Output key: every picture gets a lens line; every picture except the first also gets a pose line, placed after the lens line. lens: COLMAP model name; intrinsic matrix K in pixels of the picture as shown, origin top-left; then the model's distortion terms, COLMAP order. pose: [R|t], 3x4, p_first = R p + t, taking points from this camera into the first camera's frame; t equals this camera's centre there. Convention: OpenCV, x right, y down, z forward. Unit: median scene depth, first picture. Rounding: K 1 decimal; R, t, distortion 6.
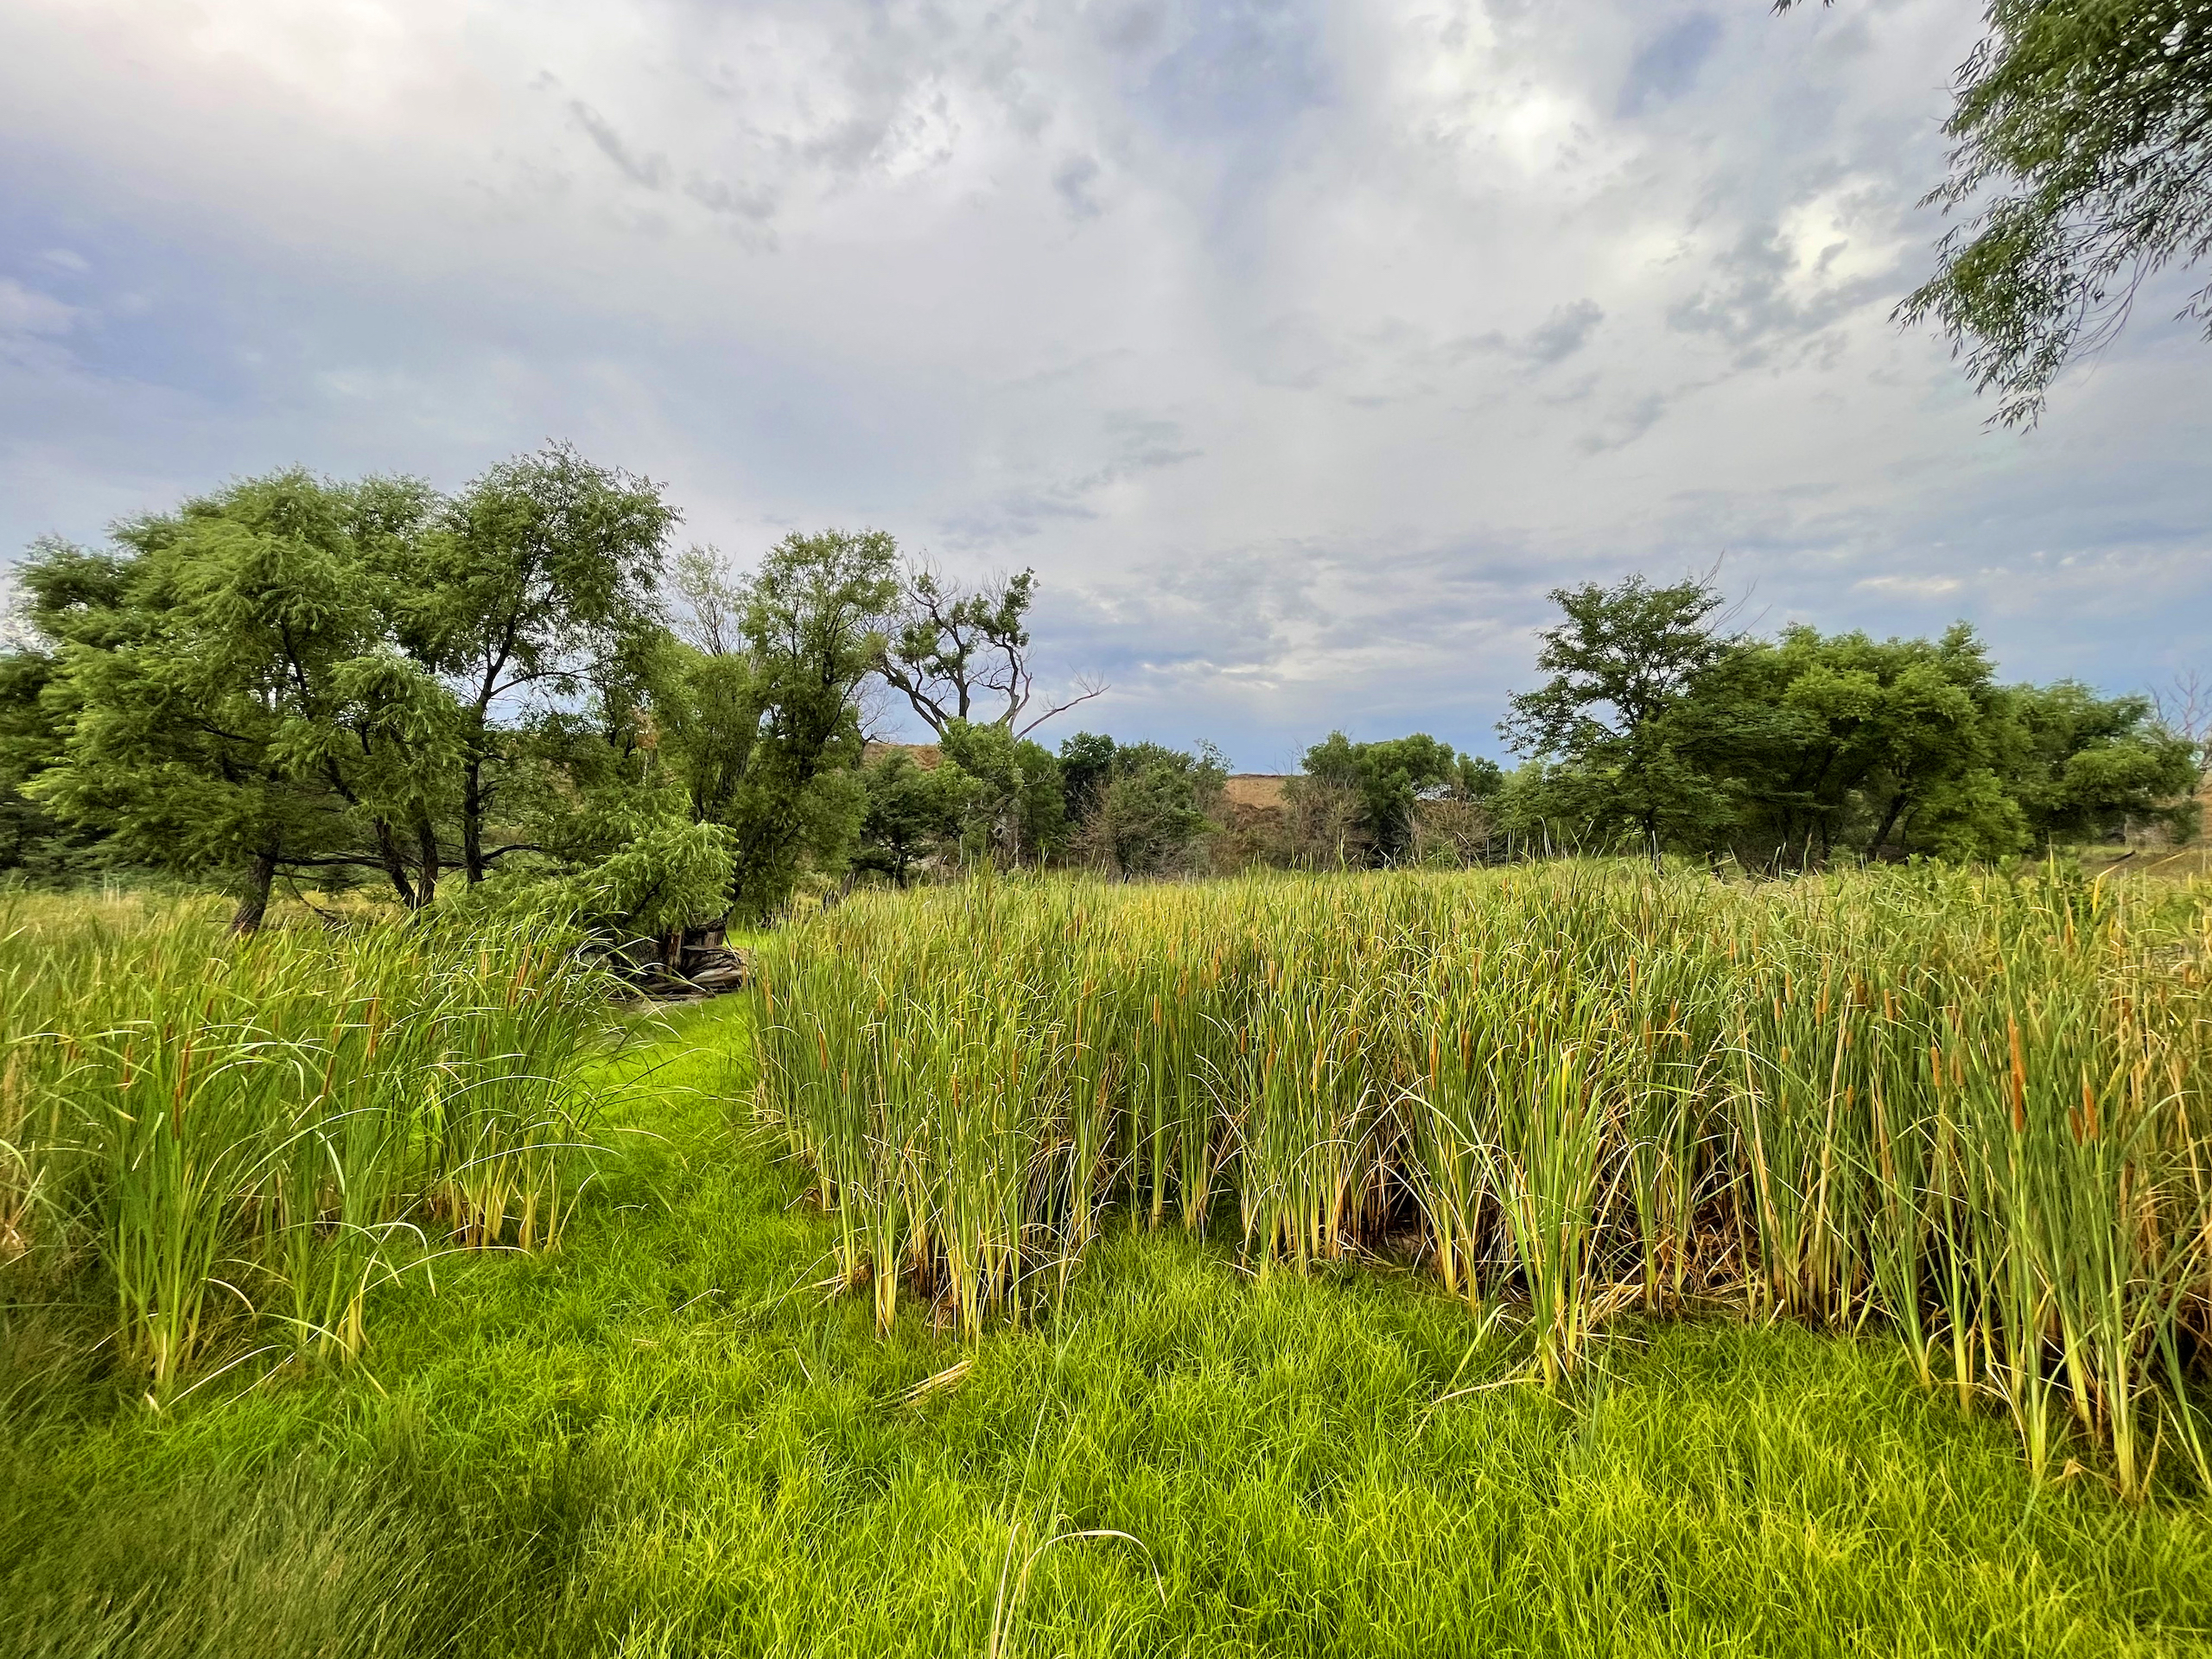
lens RADIAL K [[882.5, 0, 1103.1], [0, 882.5, 868.5], [0, 0, 1]] dist [-0.008056, -0.000028]
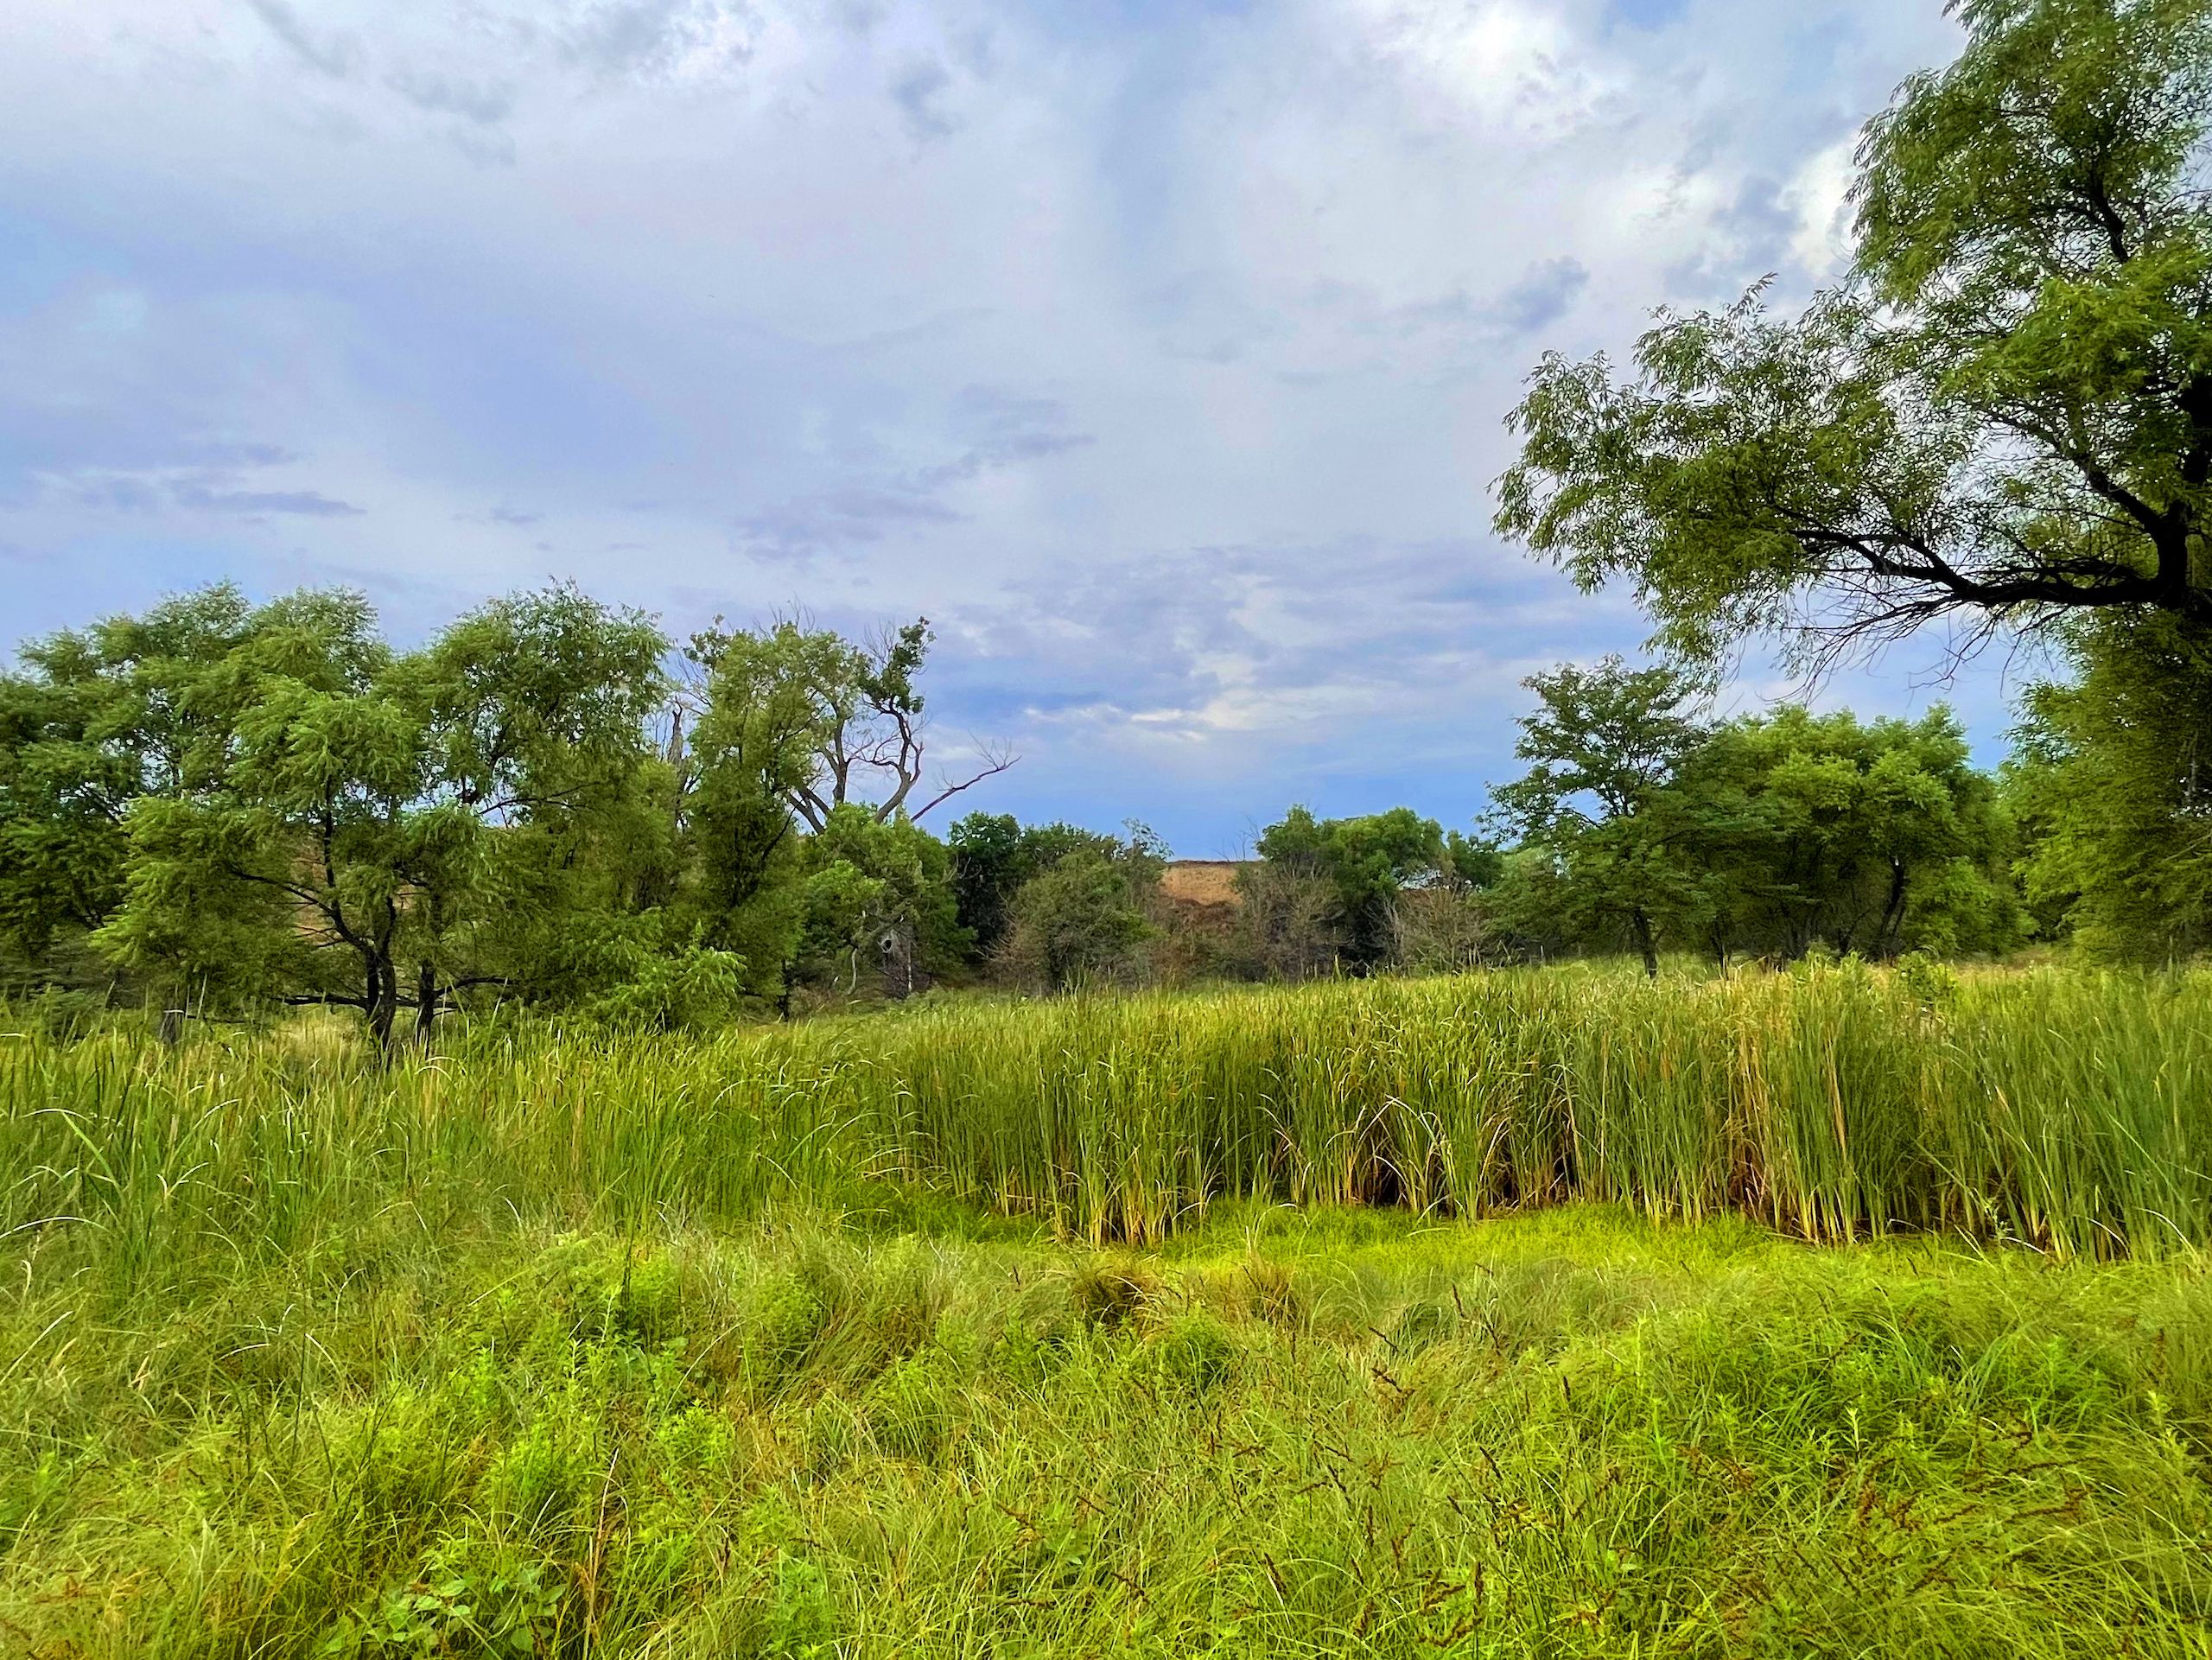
lens RADIAL K [[1240.2, 0, 1061.0], [0, 1240.2, 828.6], [0, 0, 1]] dist [0.056474, -0.075069]
pose [[0.996595, -0.016293, 0.080828, -0.054392], [0.026375, 0.991771, -0.125277, 0.000355], [-0.078122, 0.126983, 0.988824, -0.162667]]
